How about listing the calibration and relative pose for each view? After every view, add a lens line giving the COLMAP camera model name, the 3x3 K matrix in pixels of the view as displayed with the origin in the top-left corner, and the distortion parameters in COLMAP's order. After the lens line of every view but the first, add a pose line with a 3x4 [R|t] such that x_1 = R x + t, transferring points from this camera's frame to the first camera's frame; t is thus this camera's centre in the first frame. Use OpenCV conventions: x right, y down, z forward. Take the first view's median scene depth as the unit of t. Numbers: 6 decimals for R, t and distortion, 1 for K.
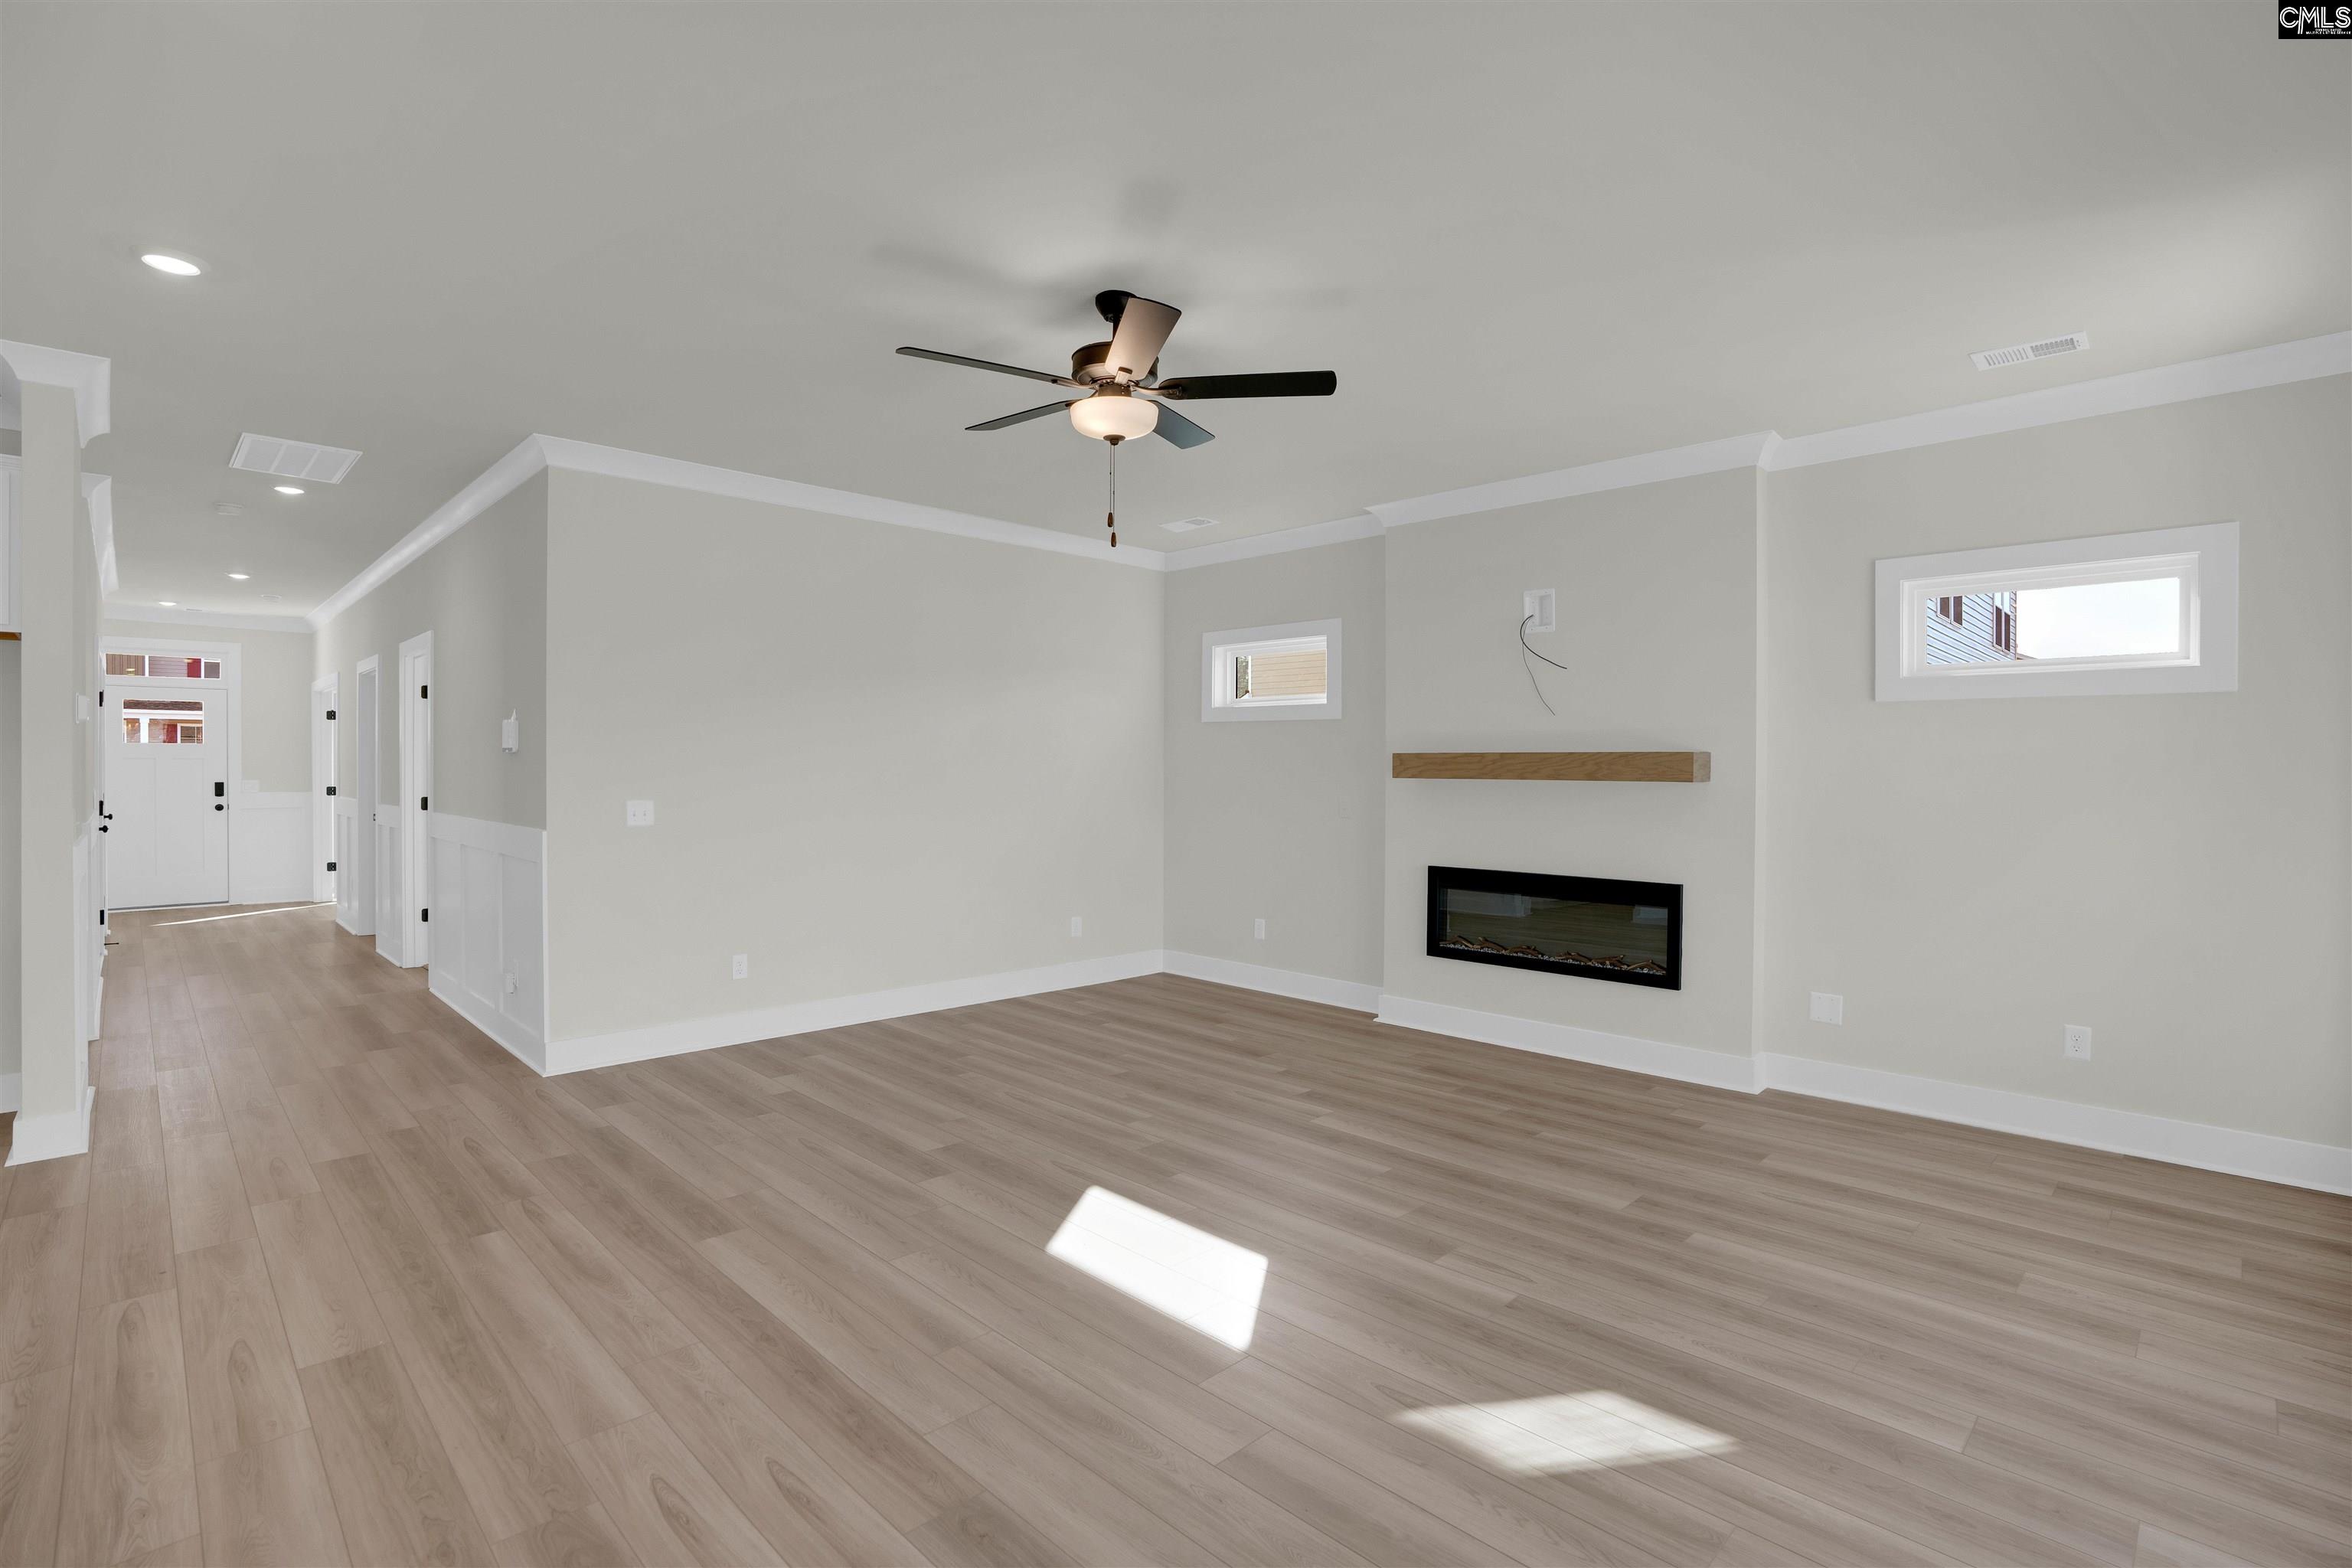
lens RADIAL K [[1139.3, 0, 1182.8], [0, 1139.3, 774.3], [0, 0, 1]] dist [-0.068313, 0.028502]
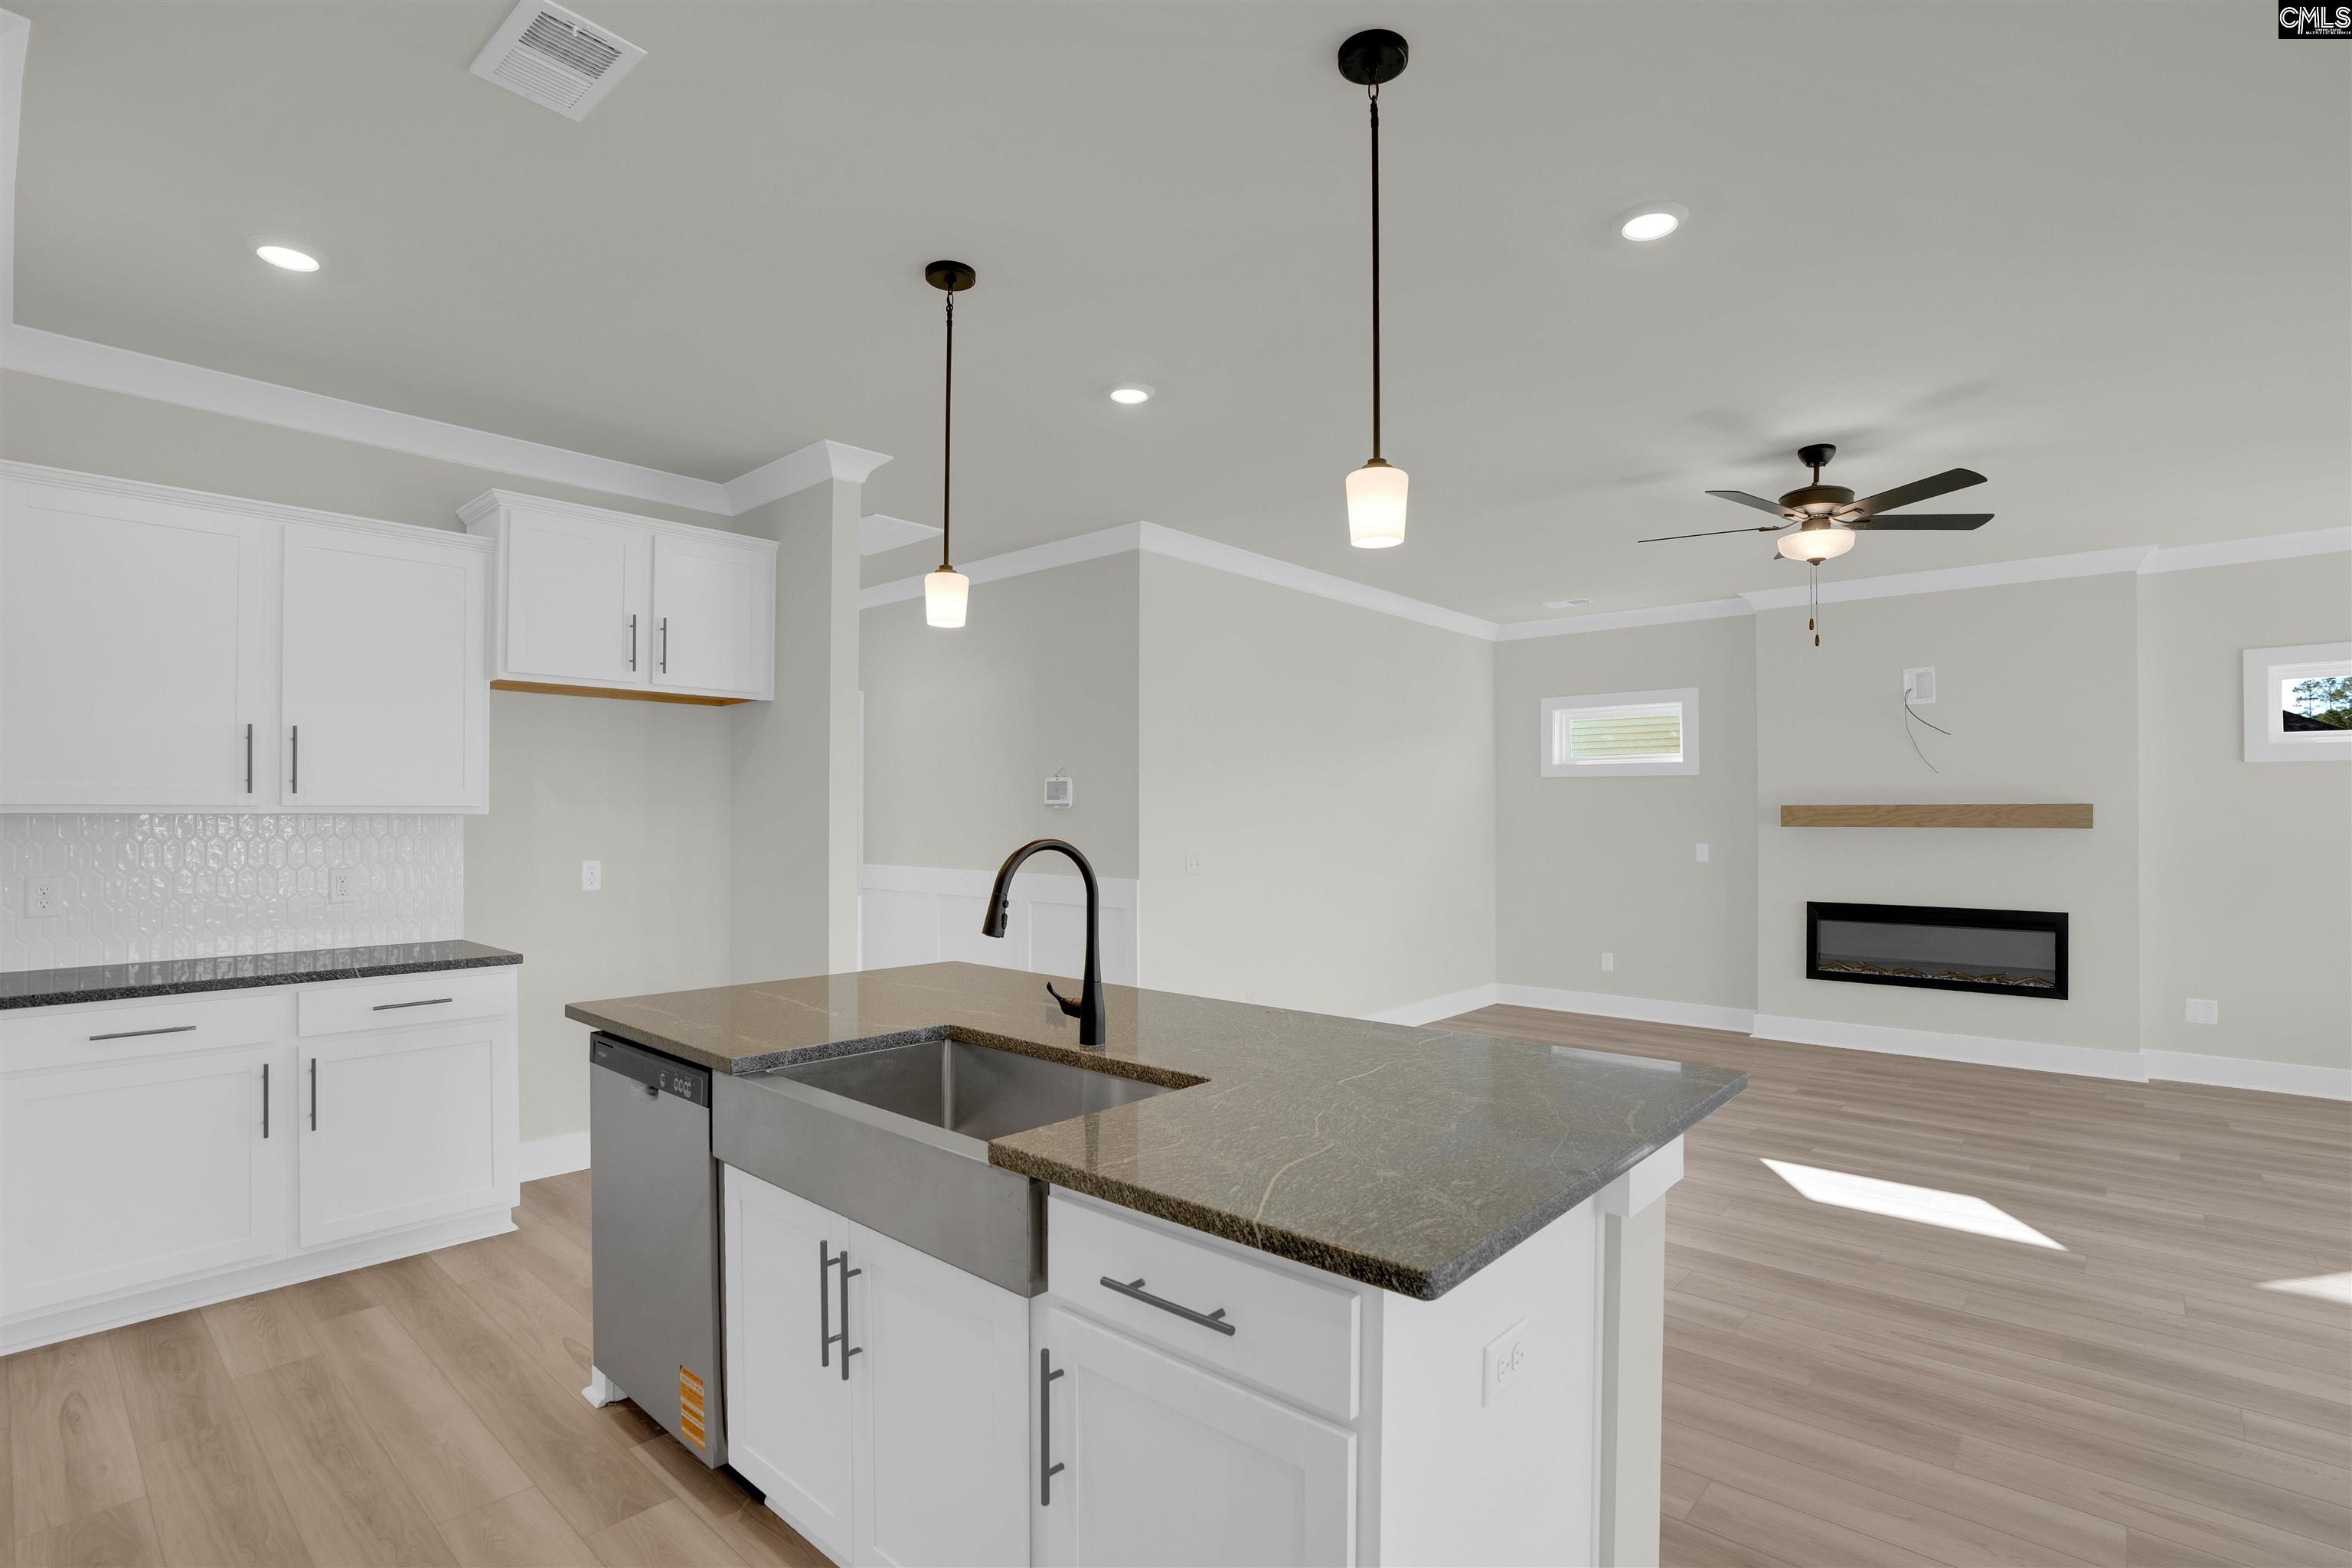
lens RADIAL K [[1160.8, 0, 1146.8], [0, 1160.8, 806.4], [0, 0, 1]] dist [-0.073177, 0.030426]
pose [[0.998182, -0.003641, 0.060155, -0.623750], [0.004414, 0.999909, -0.012724, -0.006094], [-0.060104, 0.012967, 0.998108, -0.150974]]
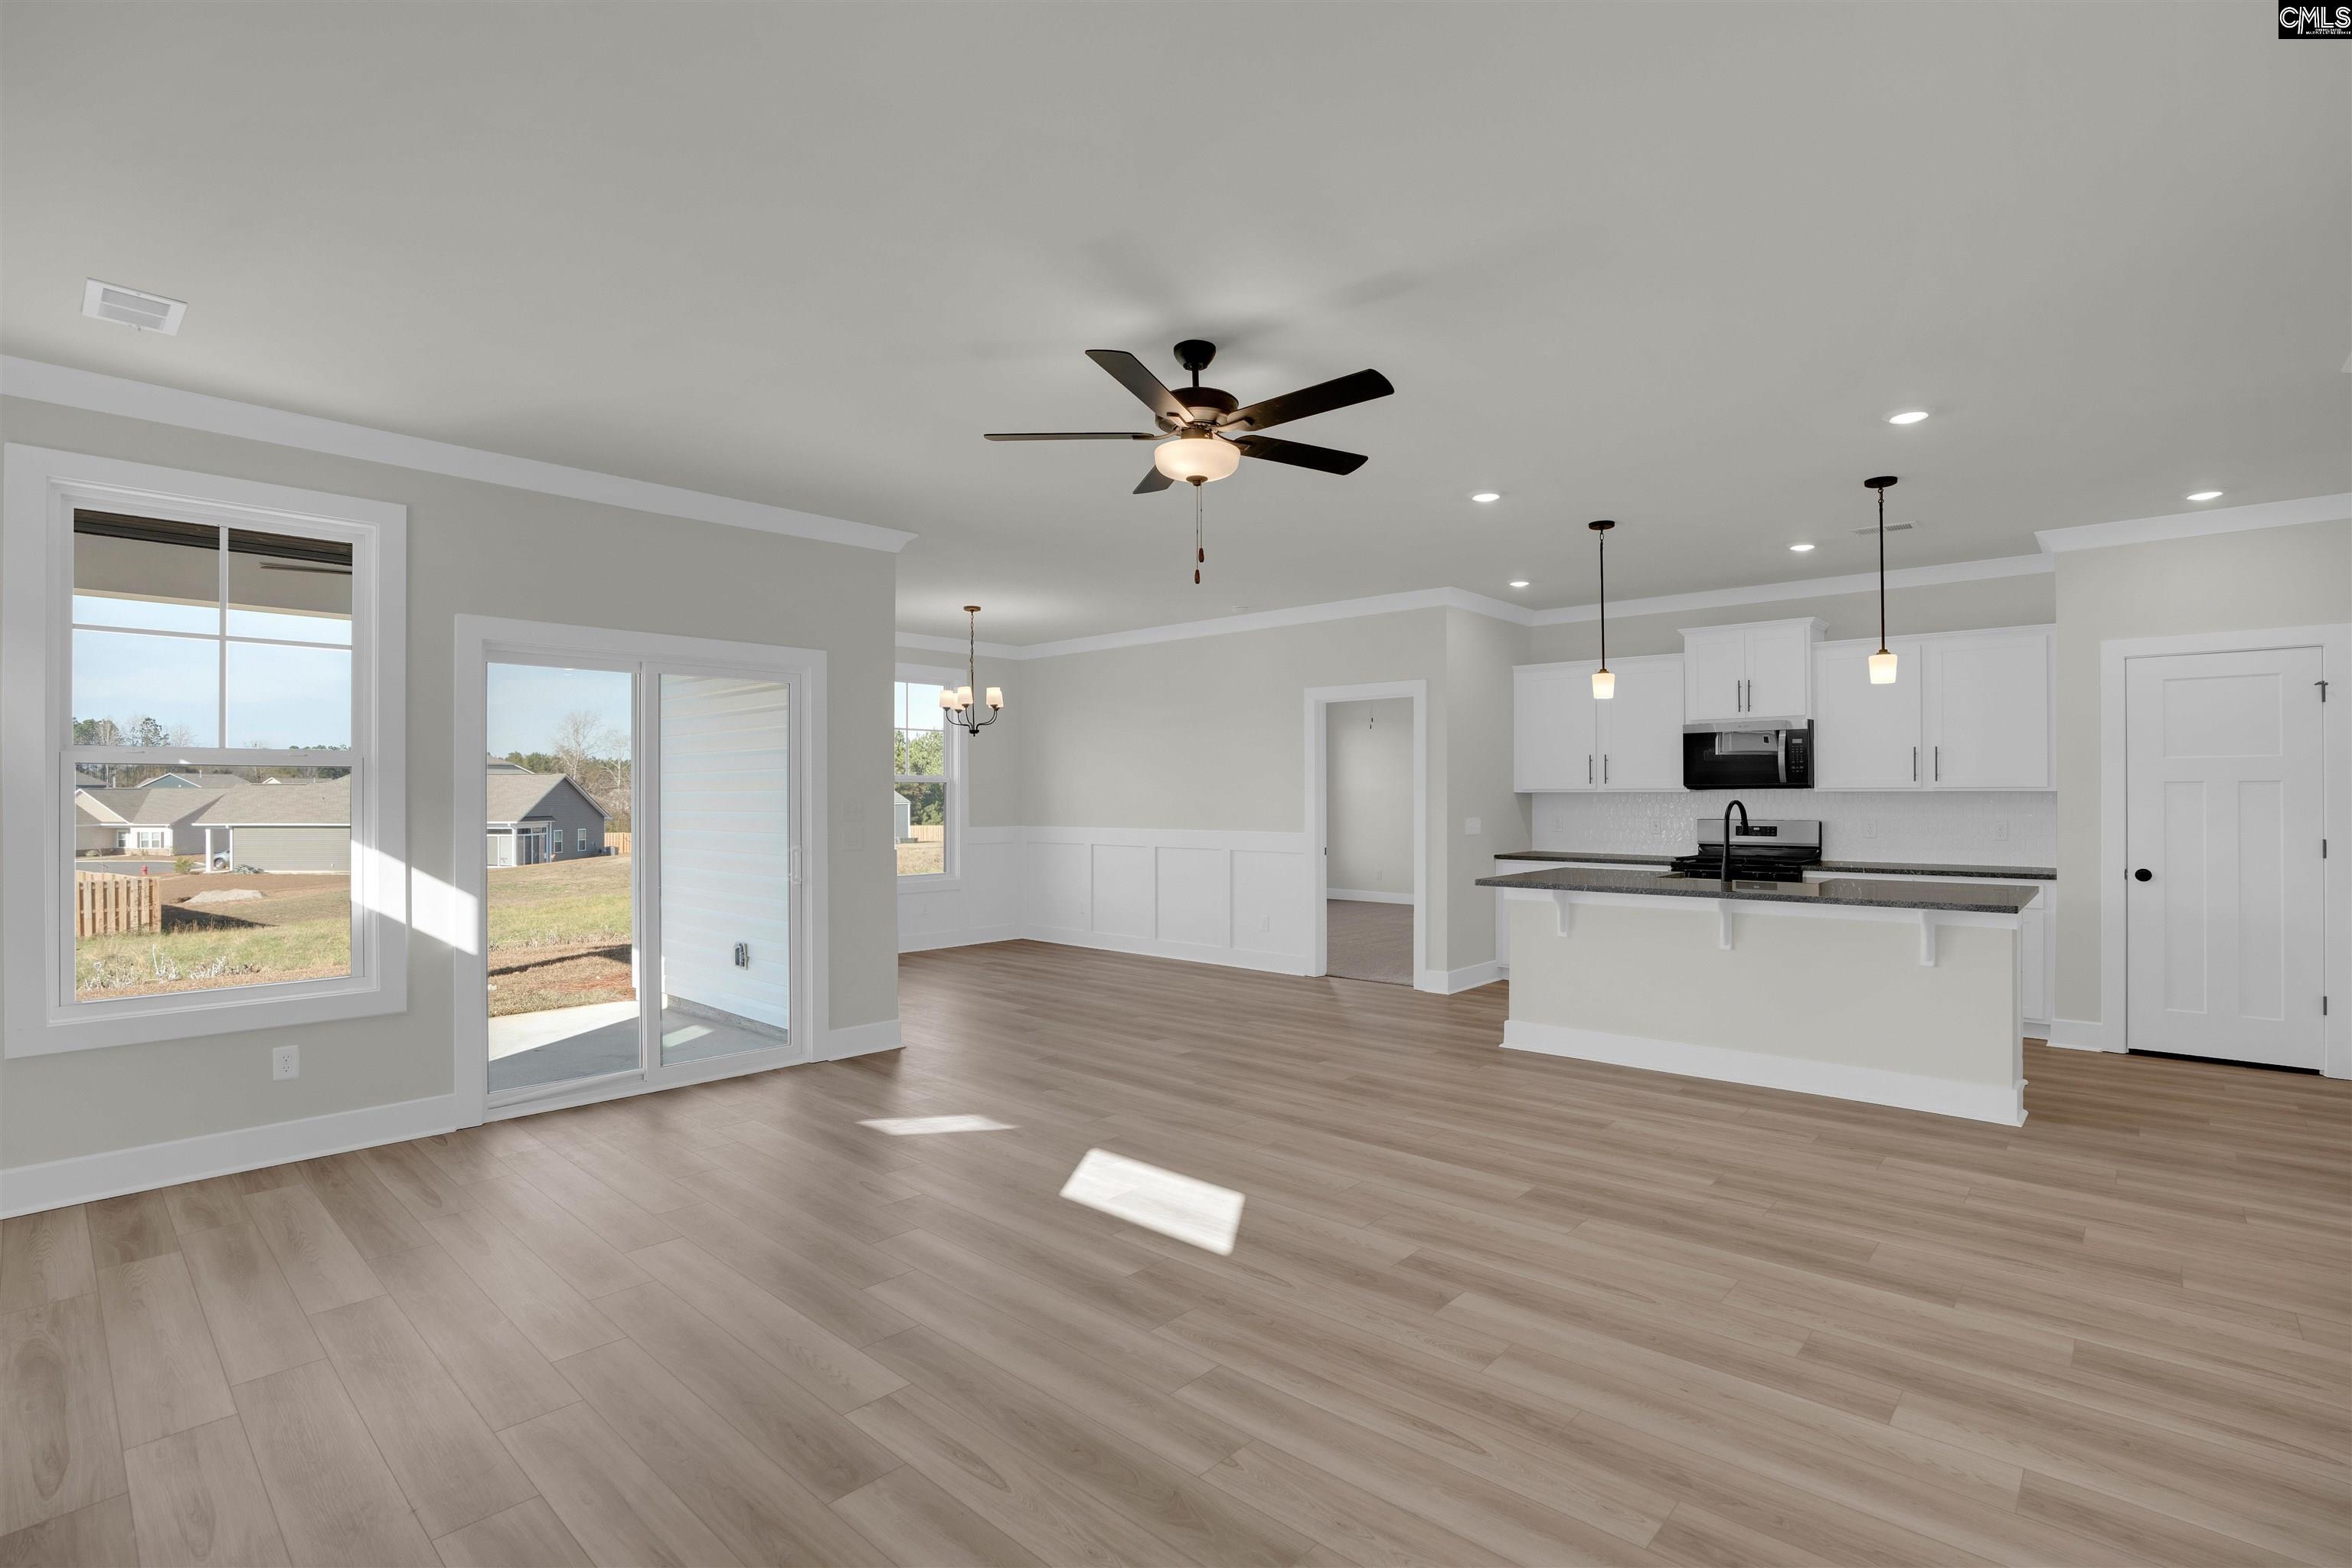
lens RADIAL K [[1040.7, 0, 1246.2], [0, 1040.7, 789.4], [0, 0, 1]] dist [-0.056353, 0.020894]
pose [[-0.994765, -0.003134, -0.102139, -0.006528], [-0.003297, 0.999994, 0.001425, -0.007543], [0.102134, 0.001754, -0.994769, 1.381038]]
